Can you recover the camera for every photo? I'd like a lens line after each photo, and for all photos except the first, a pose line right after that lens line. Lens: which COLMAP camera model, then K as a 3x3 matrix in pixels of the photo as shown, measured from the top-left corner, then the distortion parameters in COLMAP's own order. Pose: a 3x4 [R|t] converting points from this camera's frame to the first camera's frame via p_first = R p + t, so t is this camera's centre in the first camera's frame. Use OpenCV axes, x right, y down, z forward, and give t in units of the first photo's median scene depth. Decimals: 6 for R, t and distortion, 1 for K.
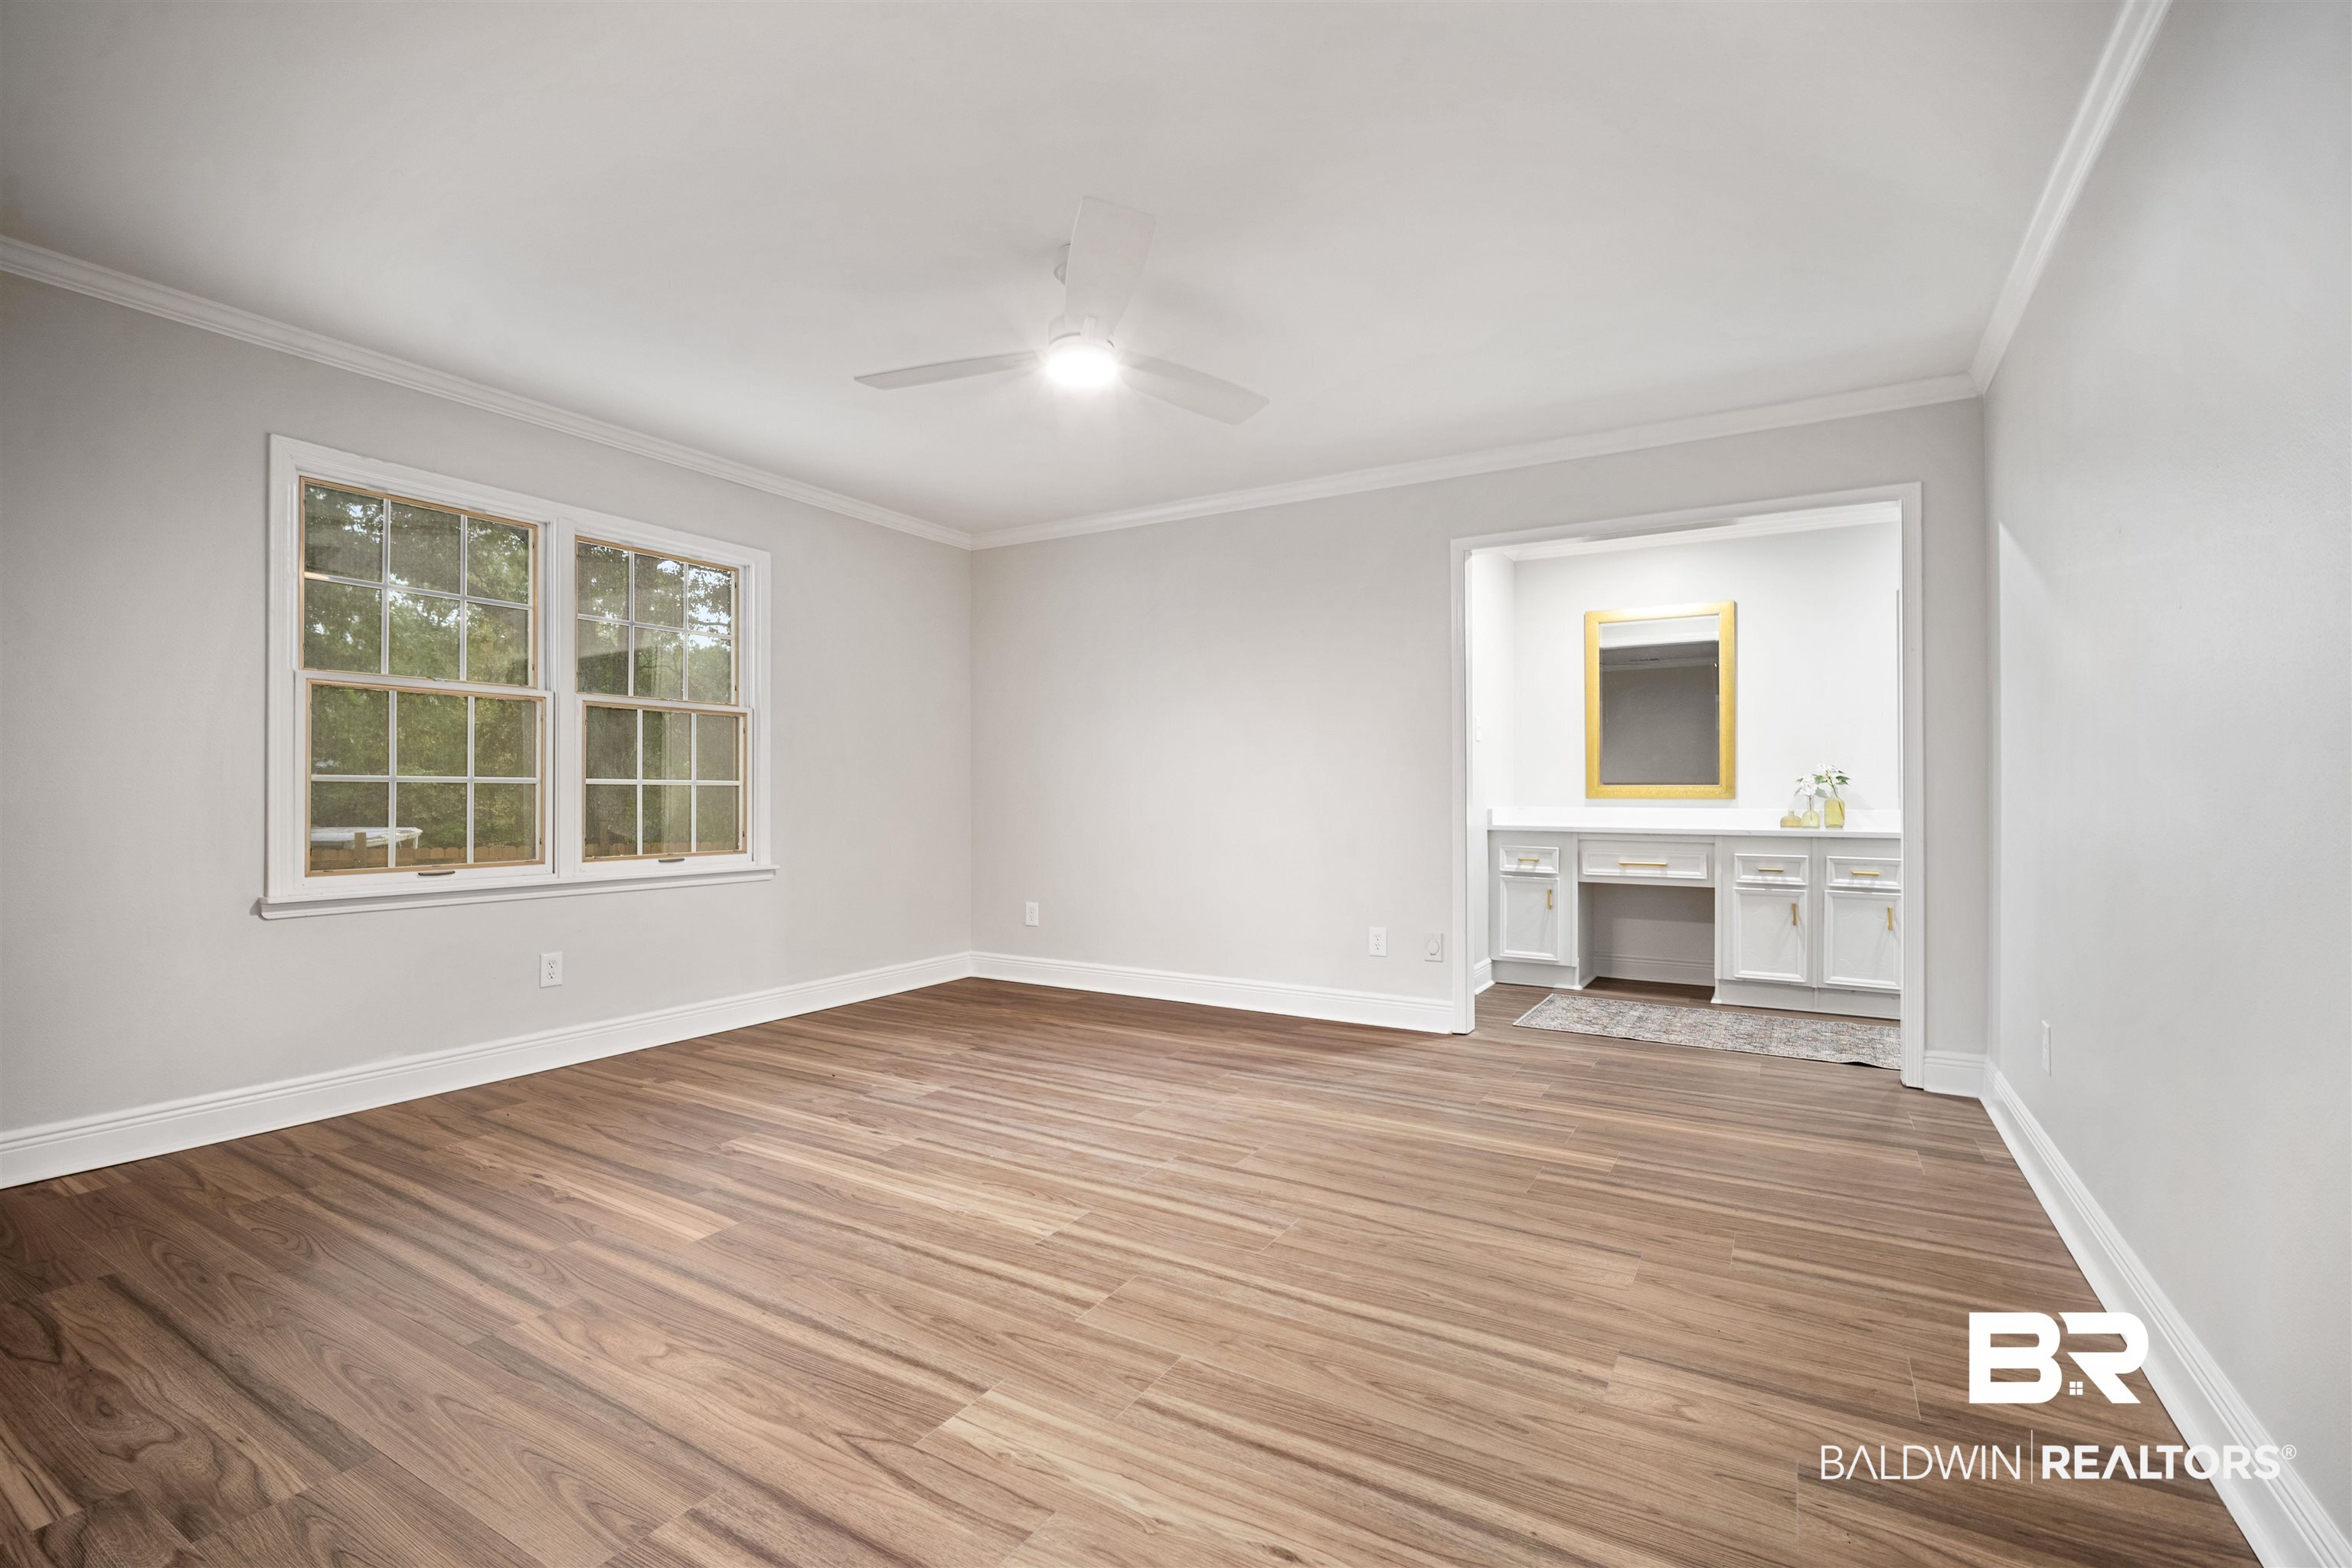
lens RADIAL K [[1038.0, 0, 1187.5], [0, 1038.0, 783.8], [0, 0, 1]] dist [-0.008441, 0.001373]
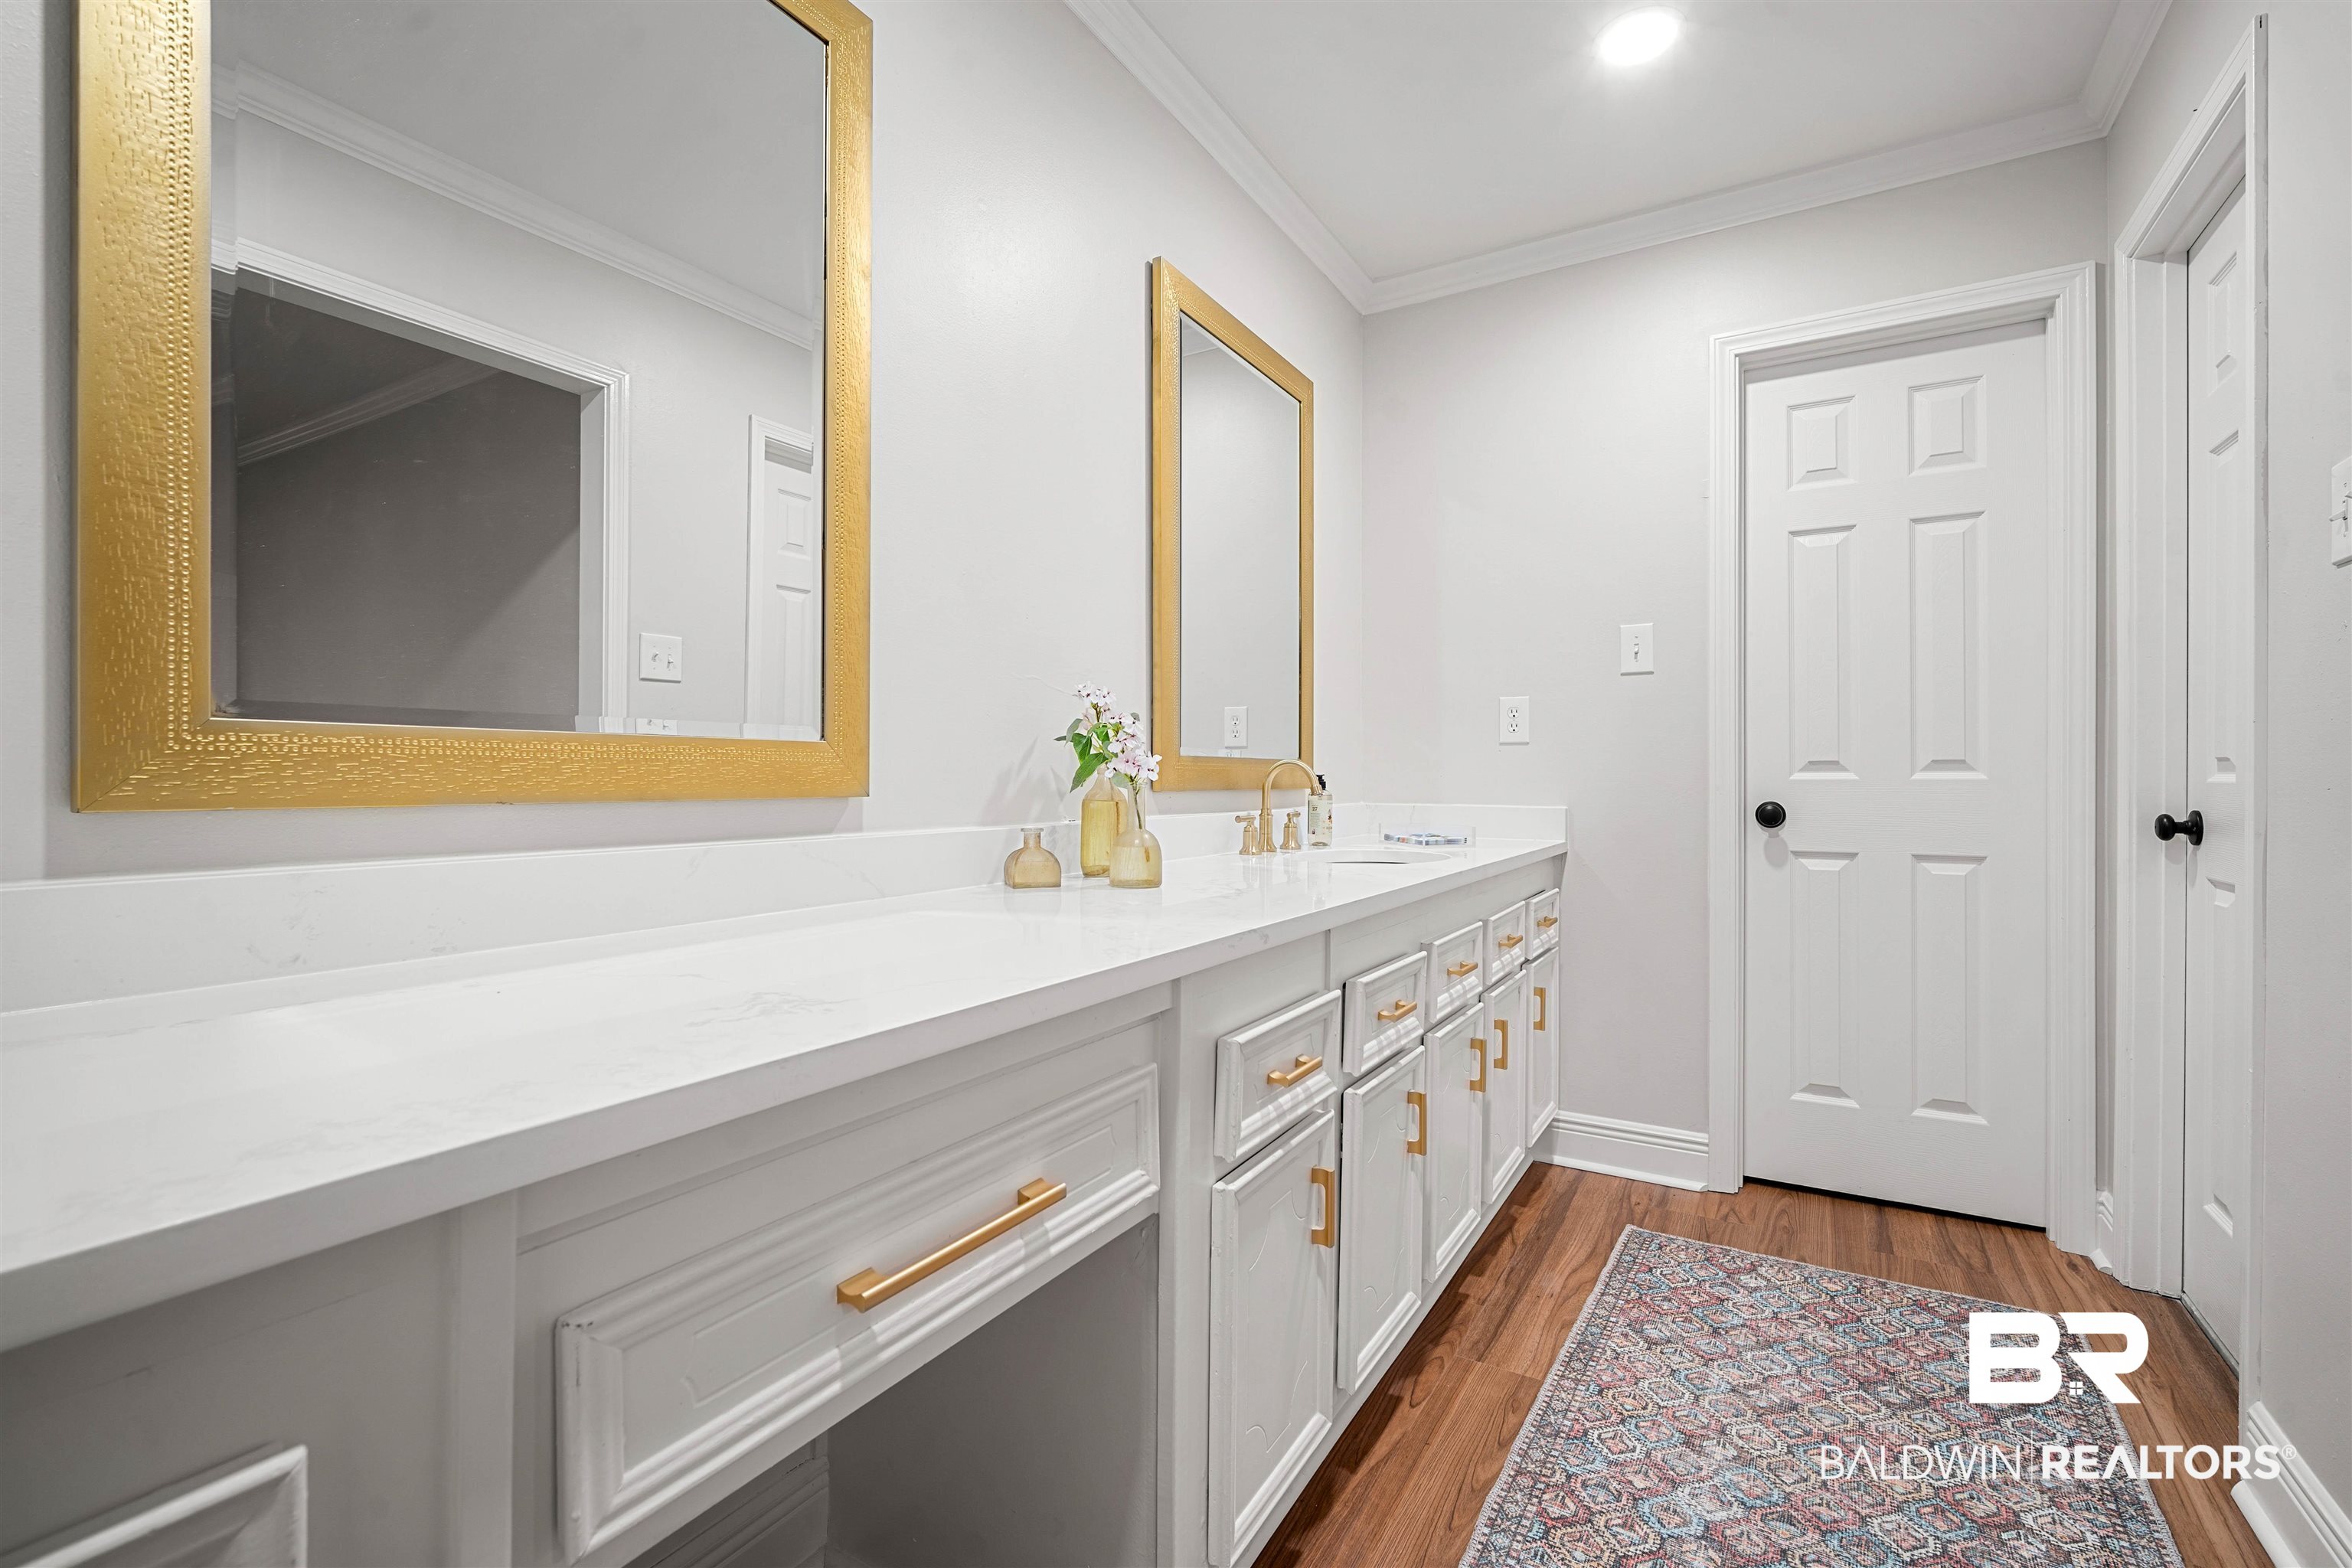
lens RADIAL K [[1038.0, 0, 1185.6], [0, 1038.0, 777.9], [0, 0, 1]] dist [-0.008441, 0.001373]
pose [[-0.001246, -0.002640, 0.999996, 0.292964], [-0.008808, 0.999958, 0.002629, 0.009191], [-0.999960, -0.008804, -0.001269, 0.982326]]
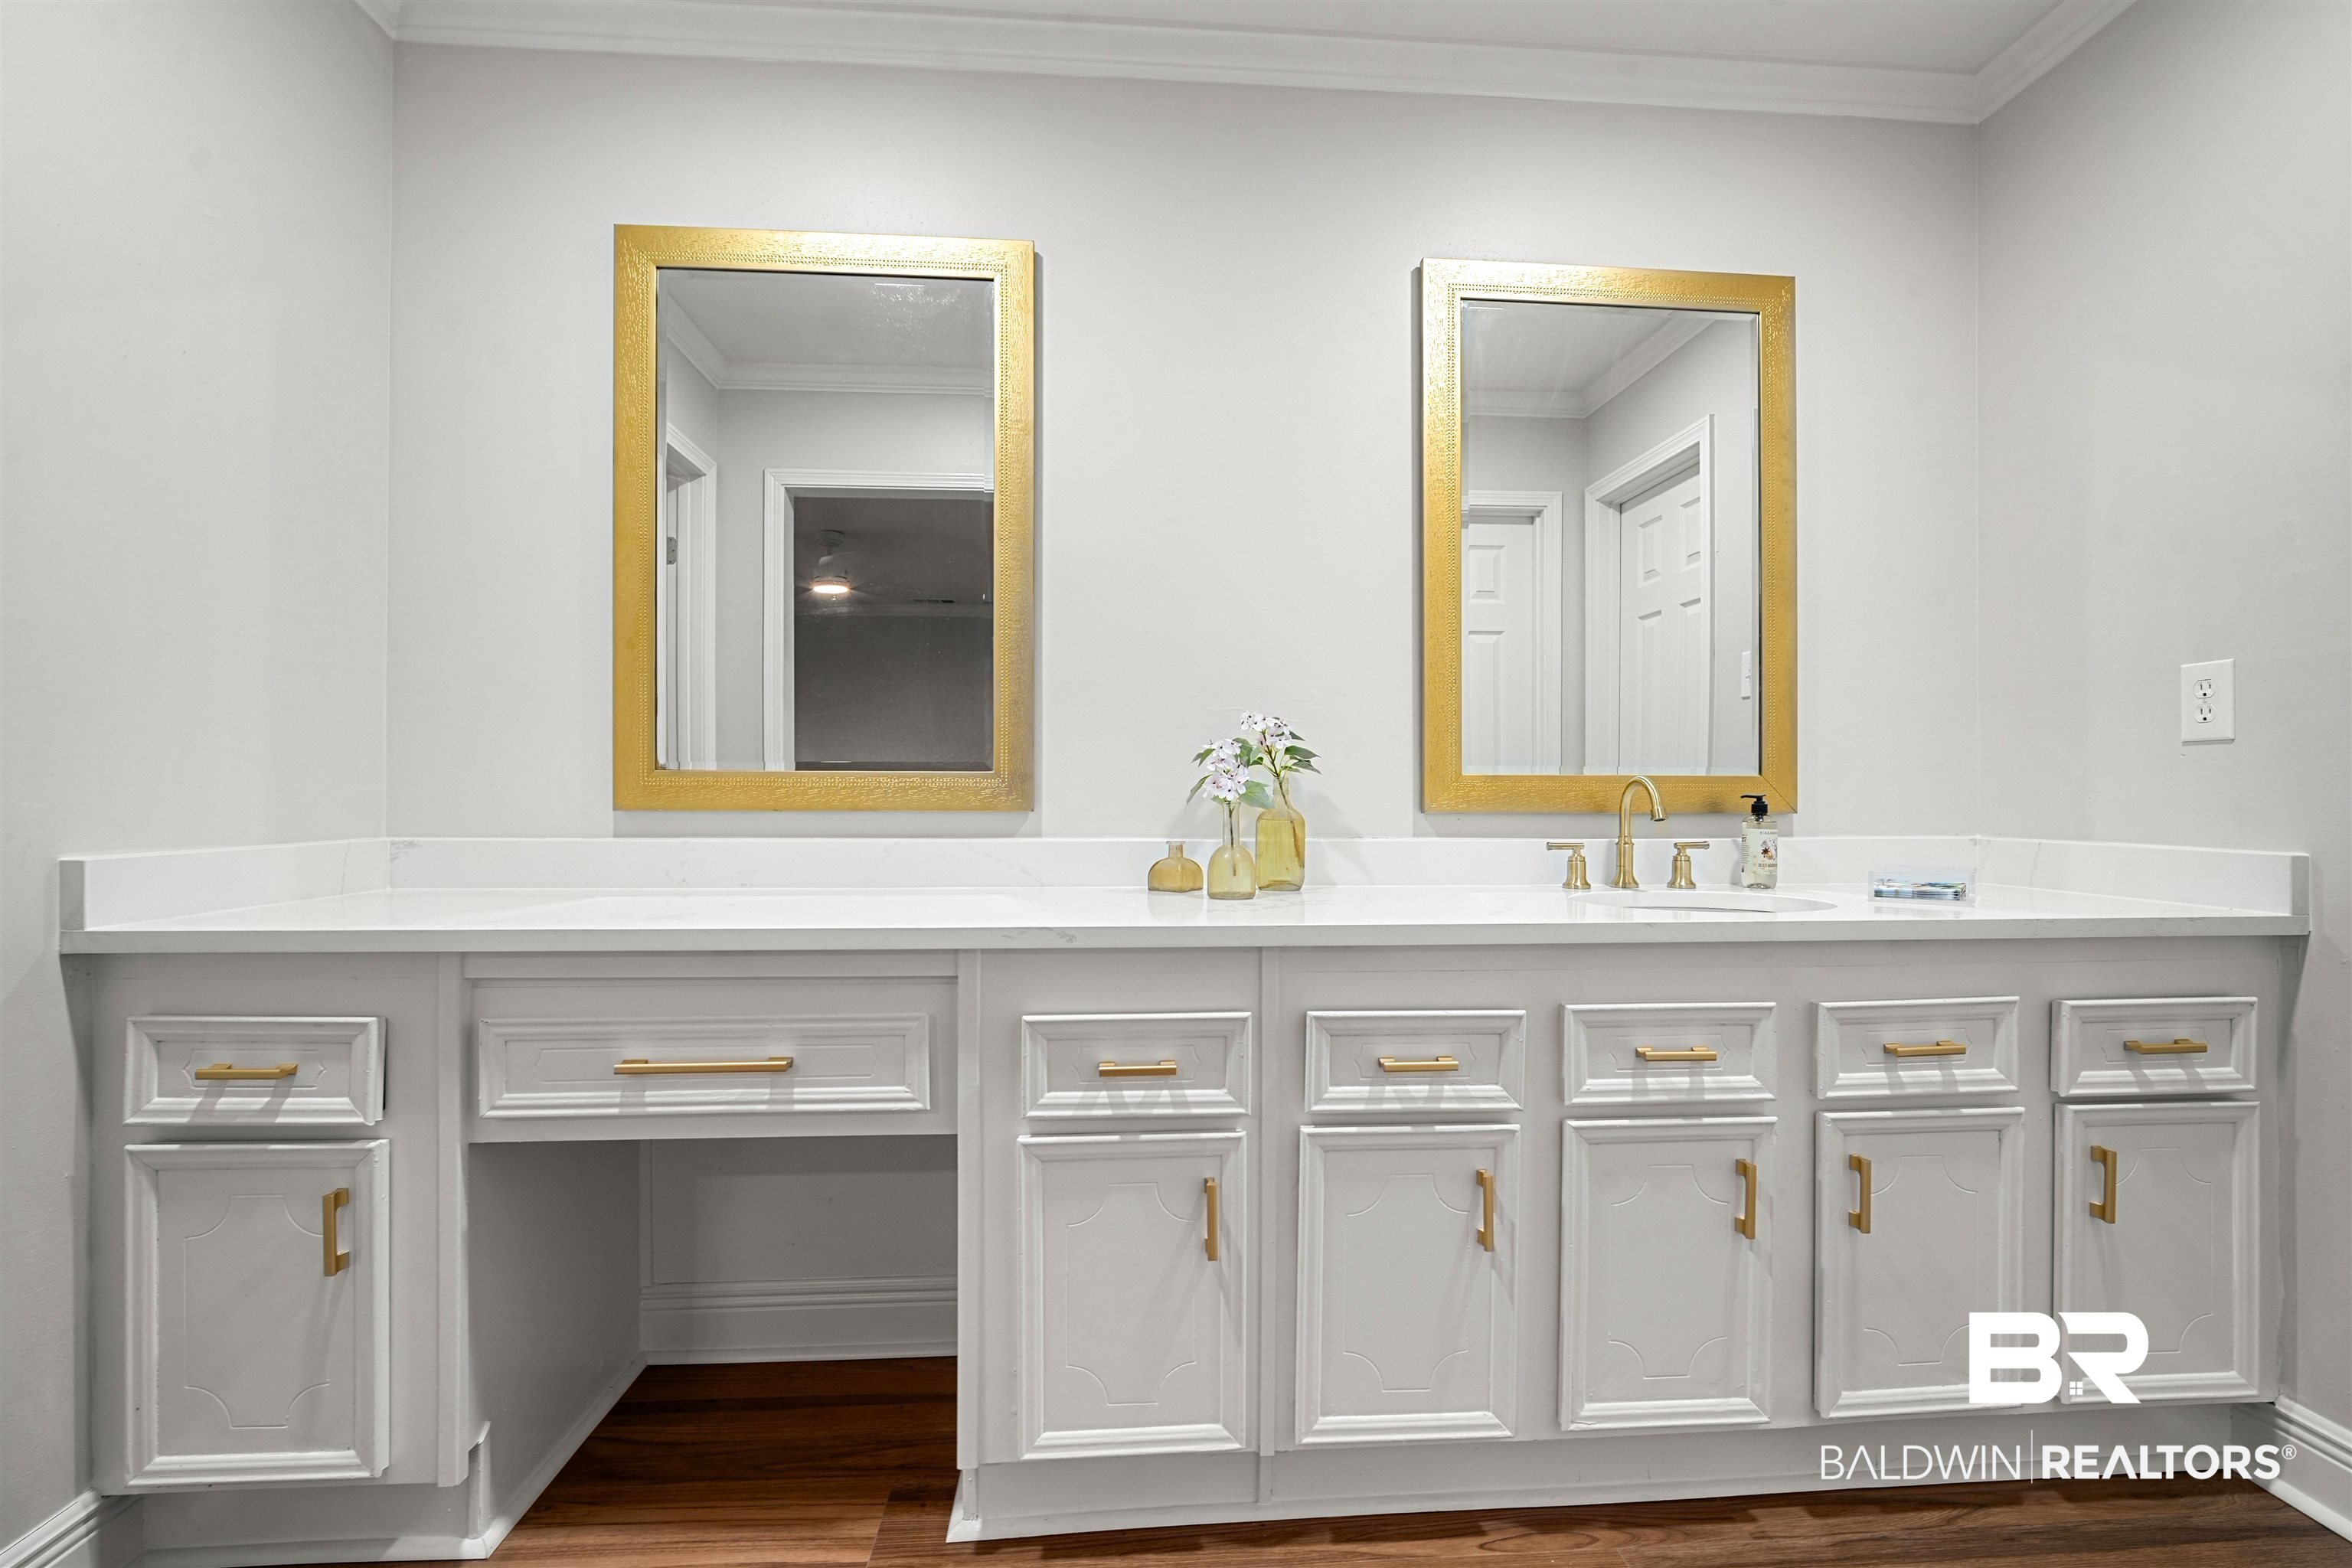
lens RADIAL K [[1038.0, 0, 1165.5], [0, 1038.0, 792.9], [0, 0, 1]] dist [-0.008441, 0.001373]
pose [[0.824576, 0.002130, 0.565747, 0.393684], [-0.004674, 0.999984, 0.003049, 0.007494], [-0.565731, -0.005158, 0.824573, 0.733098]]
